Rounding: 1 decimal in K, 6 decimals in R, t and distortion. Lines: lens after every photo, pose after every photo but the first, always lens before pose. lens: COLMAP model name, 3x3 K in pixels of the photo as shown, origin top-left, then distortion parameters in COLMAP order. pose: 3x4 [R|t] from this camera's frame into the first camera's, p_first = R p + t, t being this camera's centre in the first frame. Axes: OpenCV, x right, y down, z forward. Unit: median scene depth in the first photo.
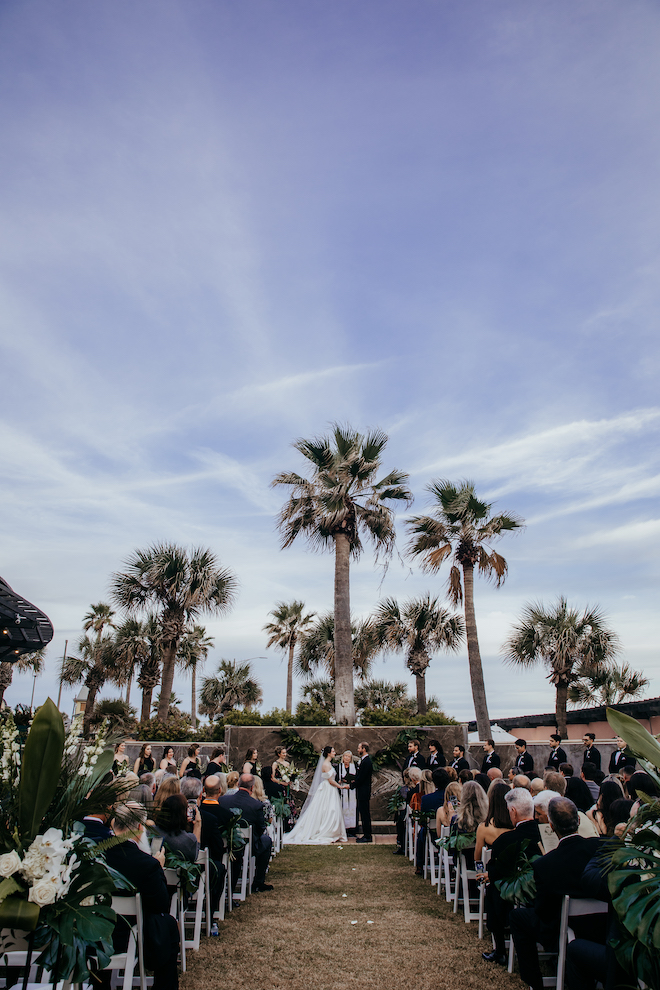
lens RADIAL K [[700.1, 0, 330.1], [0, 700.1, 493.7], [0, 0, 1]] dist [-0.071825, 0.004241]
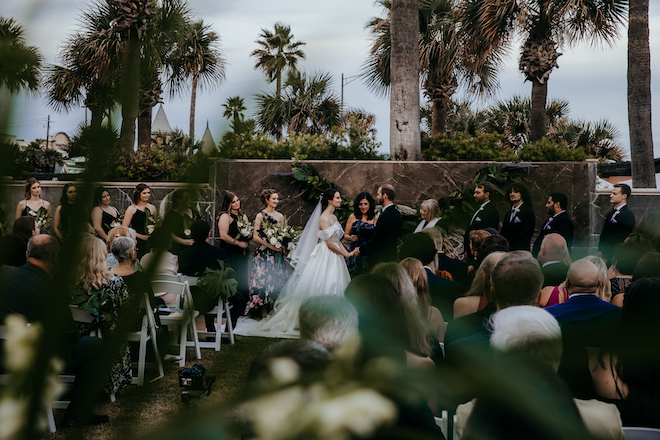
lens RADIAL K [[958.9, 0, 330.0], [0, 958.9, 220.3], [0, 0, 1]] dist [0.113809, 0.000000]
pose [[0.982015, 0.020769, -0.187657, 0.111571], [0.049853, 0.930131, 0.363828, 0.059870], [0.182102, -0.366640, 0.912367, 0.160854]]
